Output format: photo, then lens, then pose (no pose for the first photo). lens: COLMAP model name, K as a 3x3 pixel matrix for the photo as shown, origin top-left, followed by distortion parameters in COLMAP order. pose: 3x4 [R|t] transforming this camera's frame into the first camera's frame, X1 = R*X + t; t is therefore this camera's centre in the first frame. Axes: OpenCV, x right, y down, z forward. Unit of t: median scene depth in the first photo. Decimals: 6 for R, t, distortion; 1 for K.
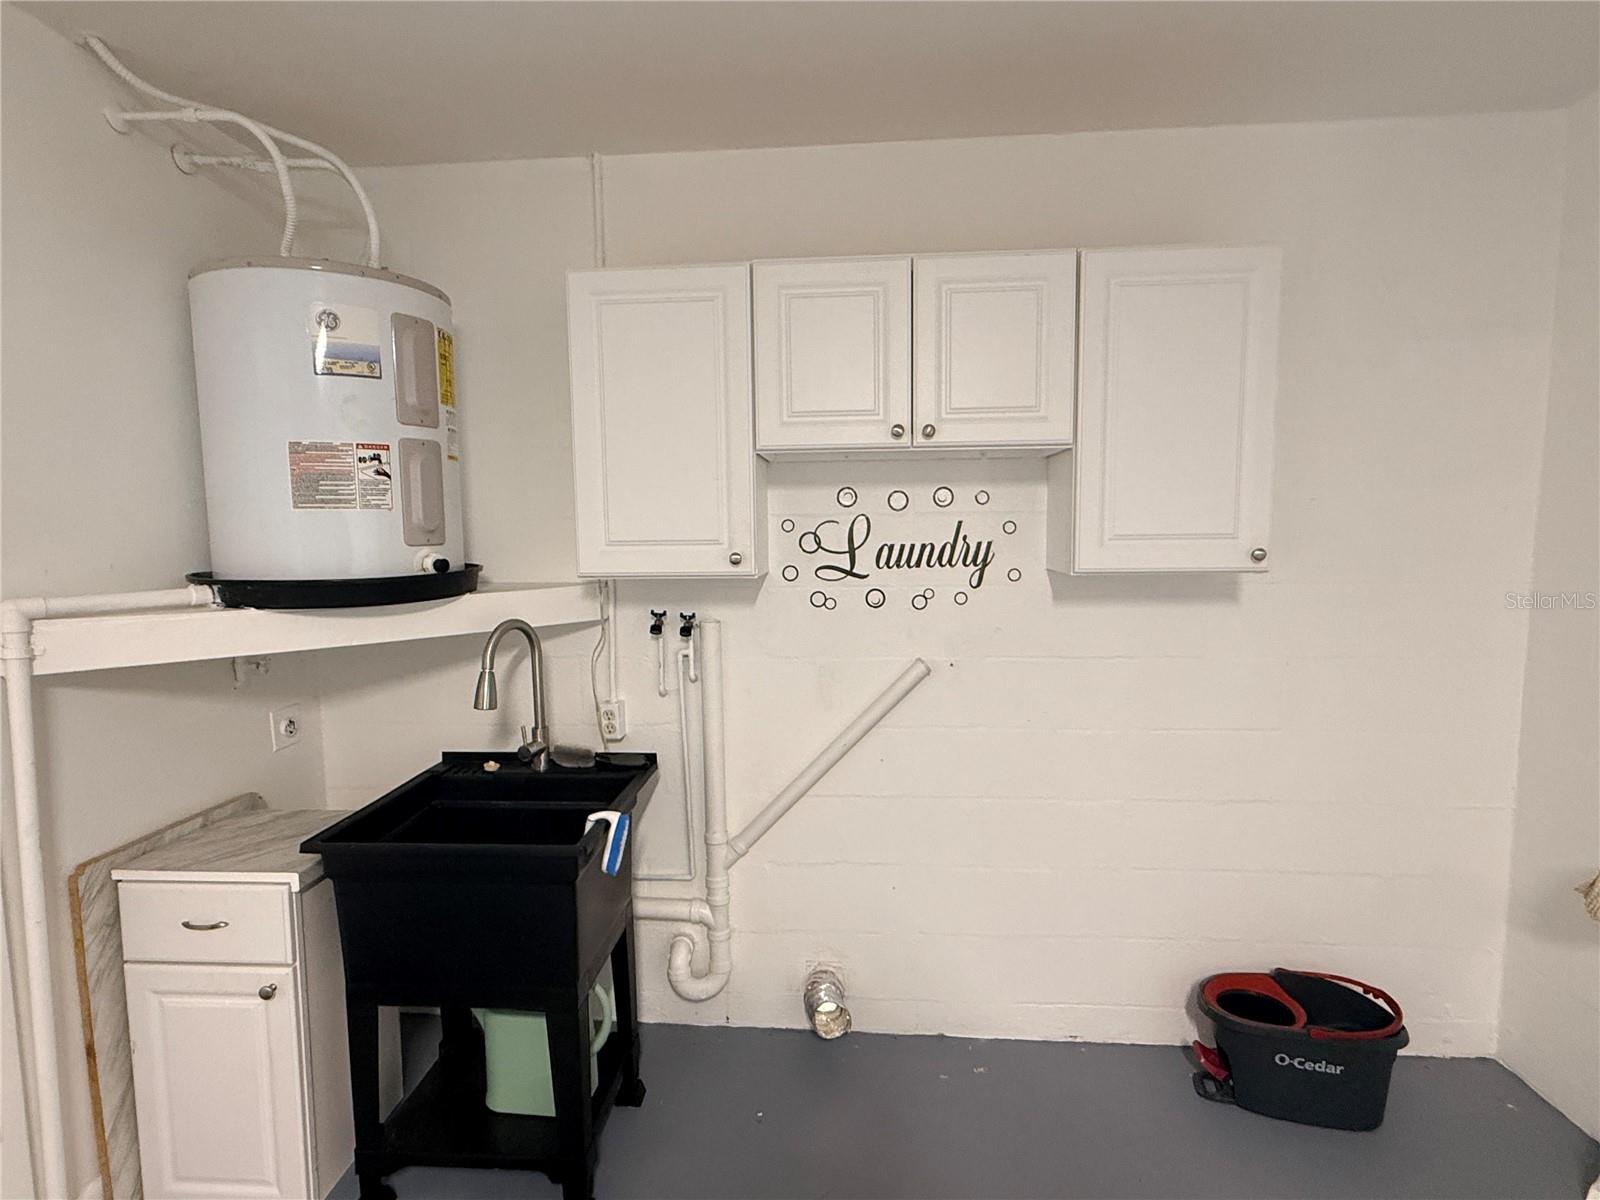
lens RADIAL K [[838.5, 0, 792.2], [0, 838.5, 605.6], [0, 0, 1]] dist [0.005277, -0.000291]
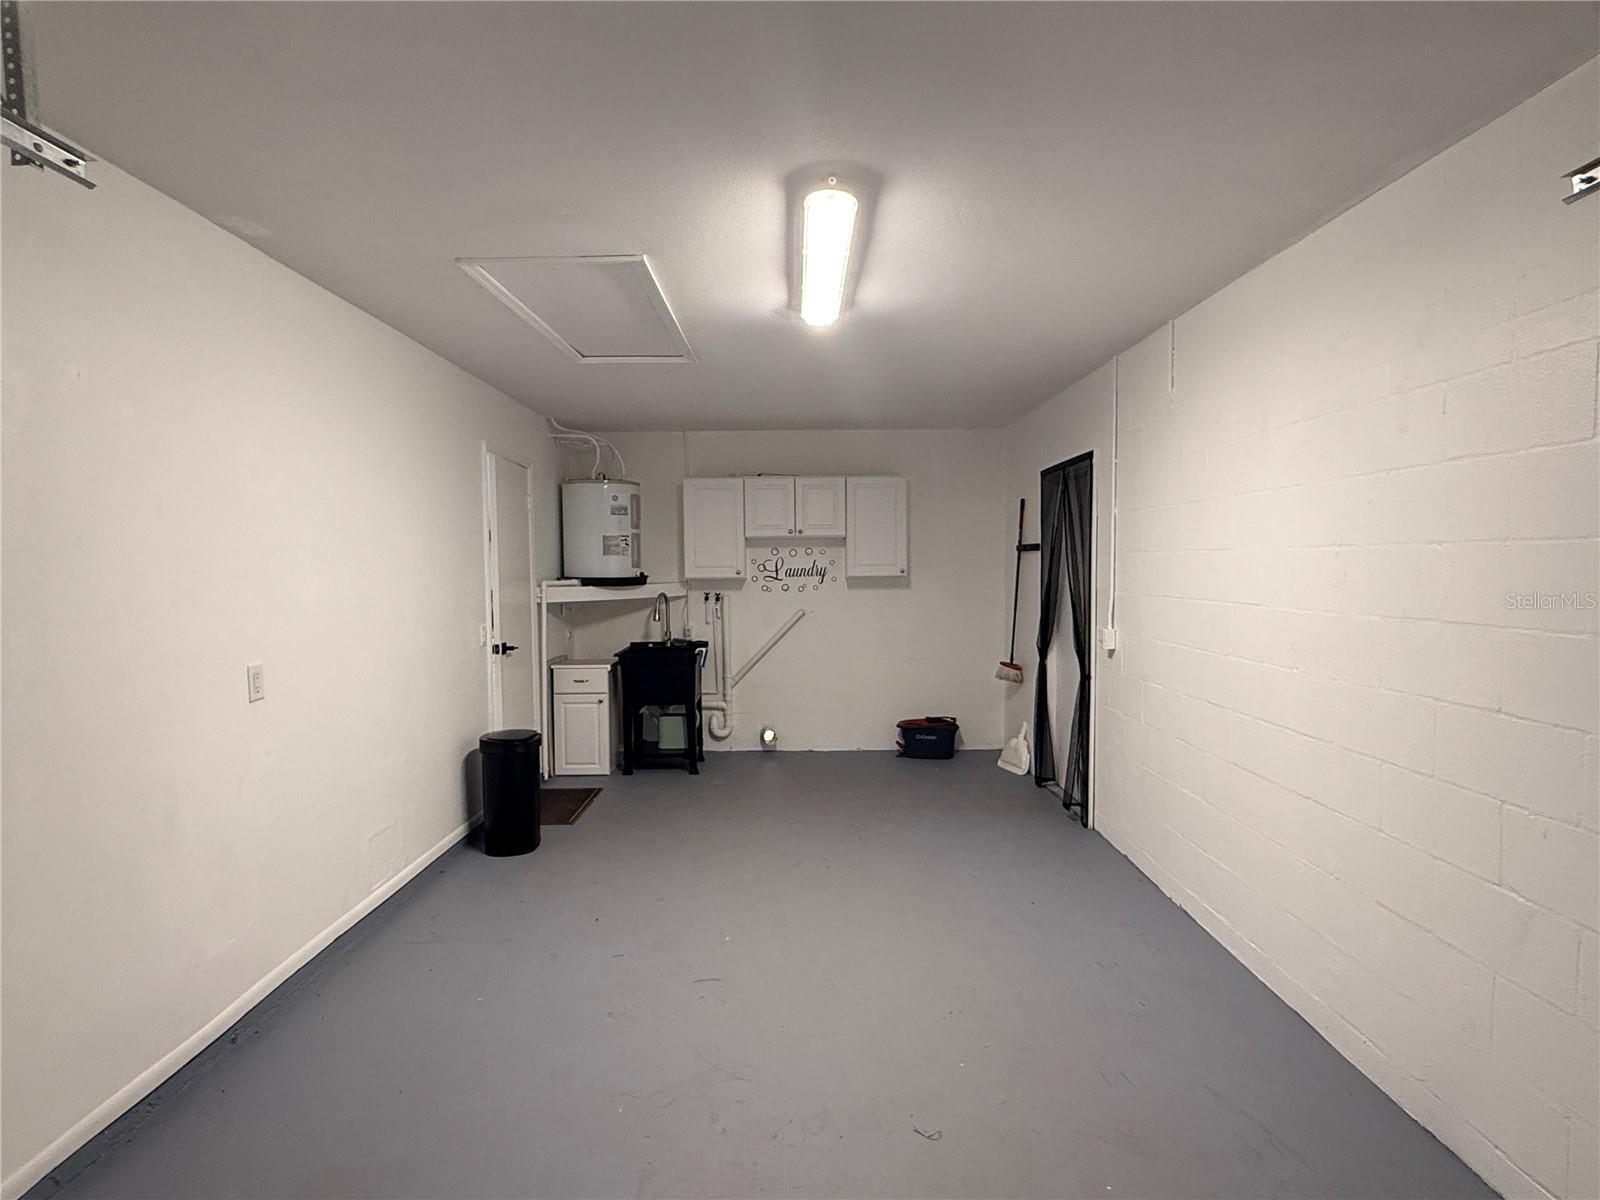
lens RADIAL K [[838.5, 0, 810.6], [0, 838.5, 594.2], [0, 0, 1]] dist [0.005277, -0.000291]
pose [[0.994963, -0.001386, 0.100237, -0.103407], [0.007370, 0.998210, -0.059356, 0.191202], [-0.099975, 0.059796, 0.993192, -1.898784]]
